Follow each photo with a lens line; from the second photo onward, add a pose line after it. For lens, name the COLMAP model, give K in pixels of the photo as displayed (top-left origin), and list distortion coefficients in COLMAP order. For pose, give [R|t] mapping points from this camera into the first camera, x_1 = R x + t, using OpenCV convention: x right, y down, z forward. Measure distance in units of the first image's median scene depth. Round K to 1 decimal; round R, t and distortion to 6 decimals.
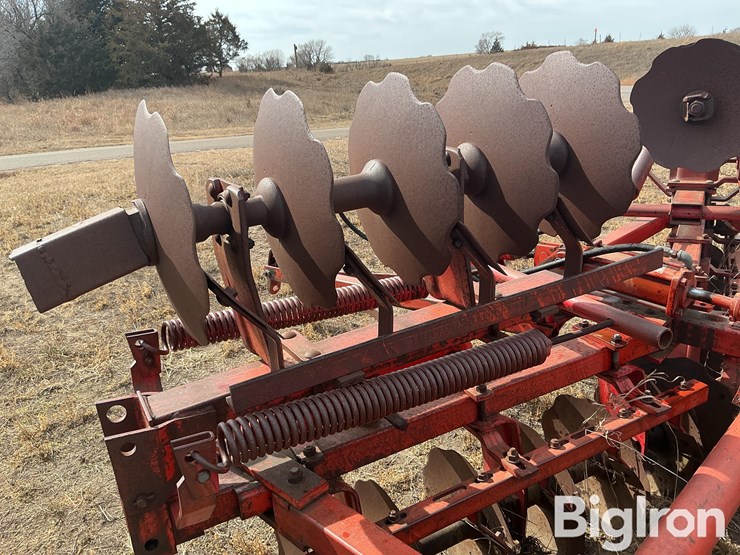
lens RADIAL K [[617.3, 0, 369.1], [0, 617.3, 275.5], [0, 0, 1]] dist [0.112060, -0.232501]
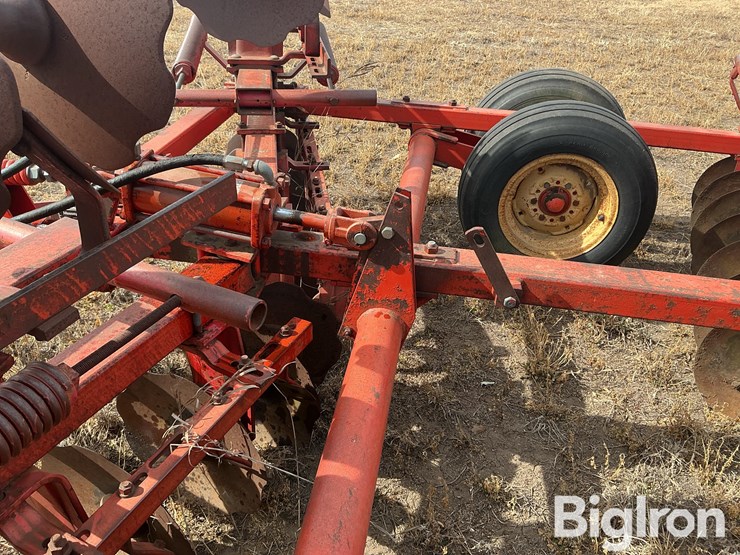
lens RADIAL K [[617.3, 0, 369.1], [0, 617.3, 275.5], [0, 0, 1]] dist [0.112060, -0.232501]
pose [[0.797286, -0.214493, 0.564205, 0.102160], [0.100940, 0.968948, 0.225724, -0.038941], [-0.595101, -0.123016, 0.794180, 0.204853]]
